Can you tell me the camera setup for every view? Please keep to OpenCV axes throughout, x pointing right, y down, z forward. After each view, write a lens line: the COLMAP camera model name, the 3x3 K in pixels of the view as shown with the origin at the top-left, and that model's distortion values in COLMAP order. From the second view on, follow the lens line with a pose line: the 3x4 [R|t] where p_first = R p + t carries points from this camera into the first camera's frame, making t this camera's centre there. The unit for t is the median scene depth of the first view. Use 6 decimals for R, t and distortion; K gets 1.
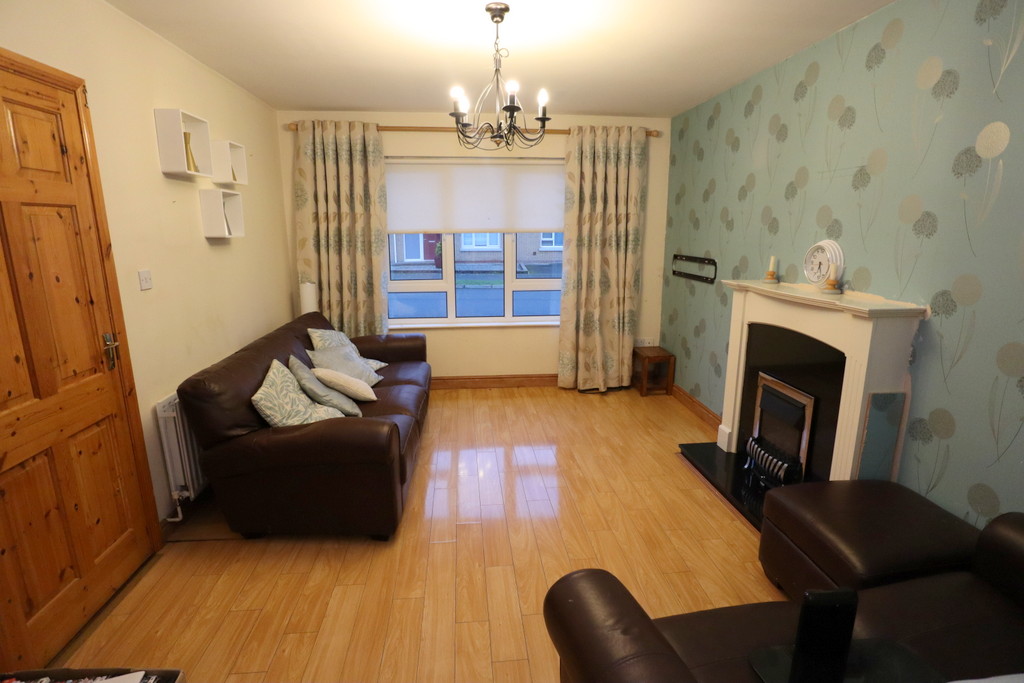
lens RADIAL K [[515.0, 0, 506.8], [0, 515.0, 341.1], [0, 0, 1]] dist [0.002415, 0.001410]
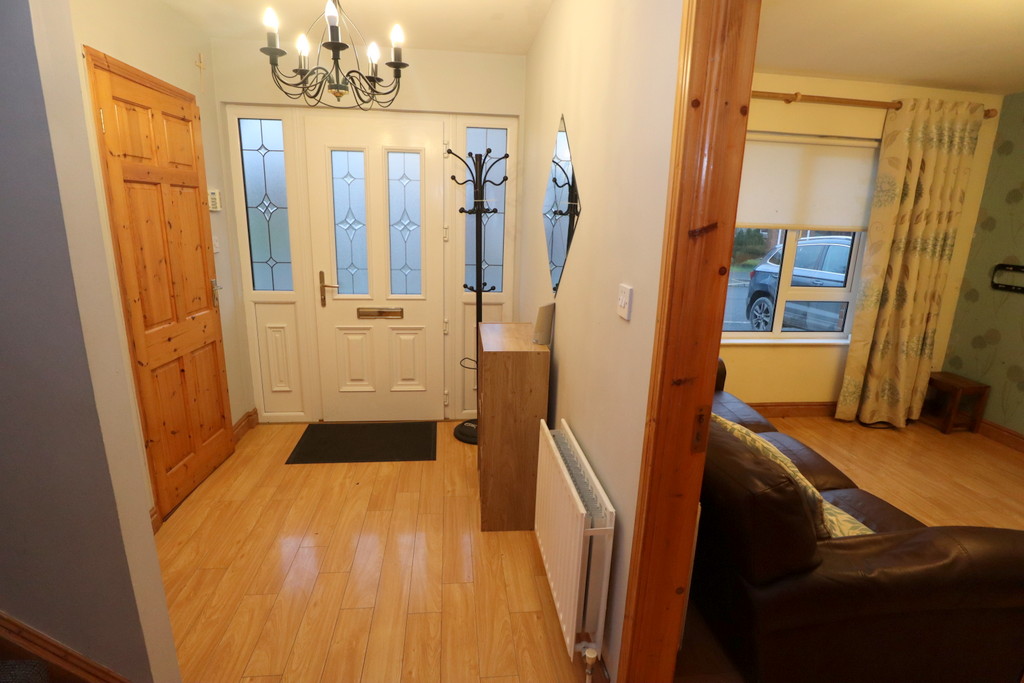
lens RADIAL K [[515.0, 0, 506.8], [0, 515.0, 341.1], [0, 0, 1]] dist [0.002415, 0.001410]
pose [[0.998404, 0.025840, 0.050220, -0.482824], [-0.027154, 0.999302, 0.025650, -0.043464], [-0.049522, -0.026973, 0.998409, 0.208507]]
